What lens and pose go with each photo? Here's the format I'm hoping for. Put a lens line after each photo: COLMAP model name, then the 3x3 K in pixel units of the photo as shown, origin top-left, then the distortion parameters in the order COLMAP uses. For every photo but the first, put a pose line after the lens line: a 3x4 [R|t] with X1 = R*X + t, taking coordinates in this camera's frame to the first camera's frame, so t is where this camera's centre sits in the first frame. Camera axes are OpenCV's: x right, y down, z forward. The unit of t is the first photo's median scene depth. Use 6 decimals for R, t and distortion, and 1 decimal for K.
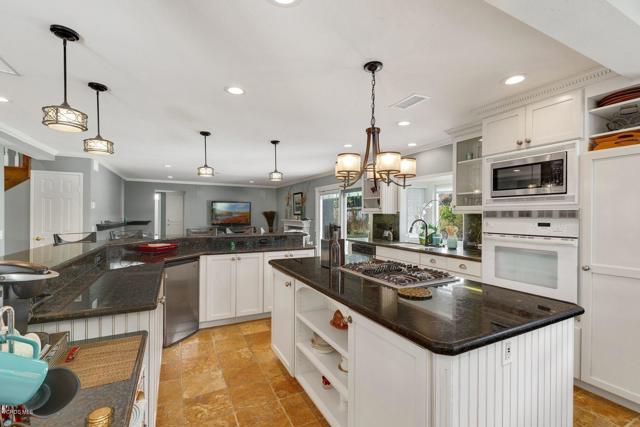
lens RADIAL K [[295.2, 0, 320.0], [0, 295.2, 213.5], [0, 0, 1]] dist [-0.003493, -0.000281]
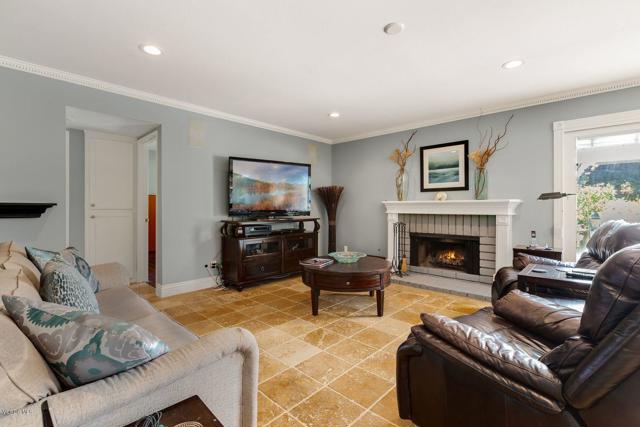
lens RADIAL K [[264.4, 0, 321.5], [0, 264.4, 208.9], [0, 0, 1]] dist [-0.000761, -0.000044]
pose [[0.937094, -0.005683, 0.349031, -0.443434], [0.003213, 0.999966, 0.007655, 0.034044], [-0.349063, -0.006052, 0.937080, 0.711765]]
